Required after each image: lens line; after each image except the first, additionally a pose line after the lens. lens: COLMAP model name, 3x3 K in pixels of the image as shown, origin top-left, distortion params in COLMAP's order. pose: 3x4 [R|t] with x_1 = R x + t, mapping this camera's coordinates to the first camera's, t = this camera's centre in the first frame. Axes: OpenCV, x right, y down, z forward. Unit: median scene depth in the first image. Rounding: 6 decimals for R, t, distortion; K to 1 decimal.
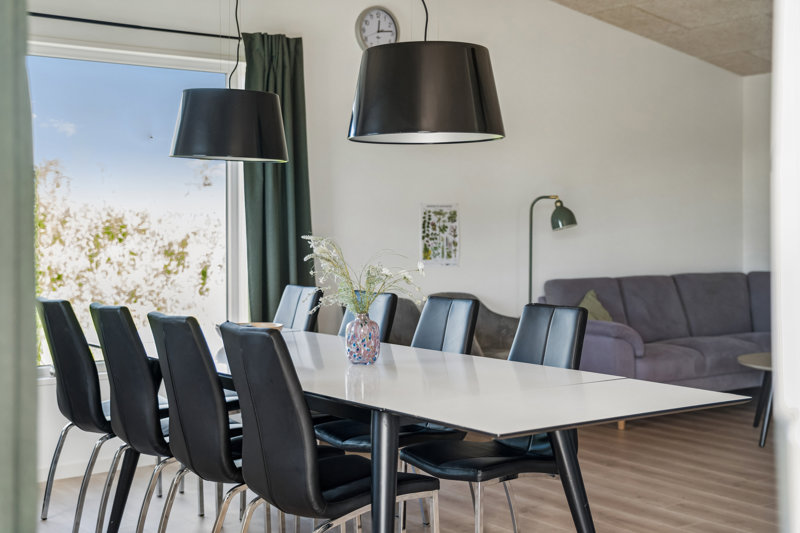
lens RADIAL K [[1102.7, 0, 400.6], [0, 1102.7, 227.6], [0, 0, 1]] dist [0.141608, 0.006403]
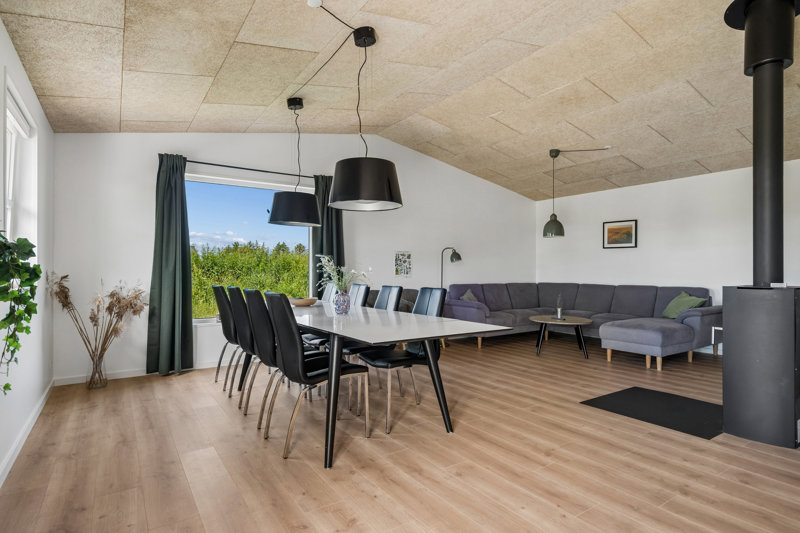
lens RADIAL K [[424.9, 0, 400.0], [0, 424.9, 266.5], [0, 0, 1]] dist [0.006170, 0.000887]
pose [[0.999248, 0.005524, -0.038389, 0.071276], [-0.006099, 0.999871, -0.014862, 0.027792], [0.038302, 0.015085, 0.999152, 0.114968]]
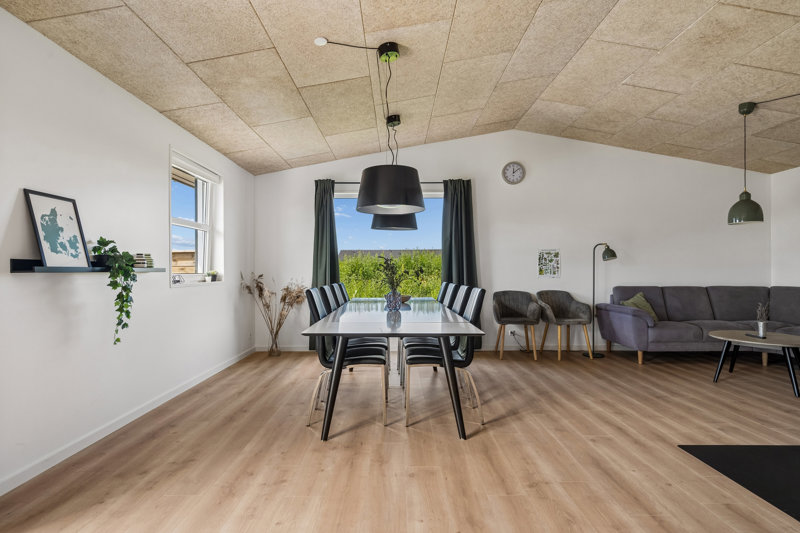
lens RADIAL K [[418.5, 0, 400.0], [0, 418.5, 266.5], [0, 0, 1]] dist [0.003776, 0.000711]
pose [[0.806098, -0.003848, -0.591769, 0.319187], [-0.004994, 0.999899, -0.013304, 0.027824], [0.591760, 0.013680, 0.805998, 0.191506]]
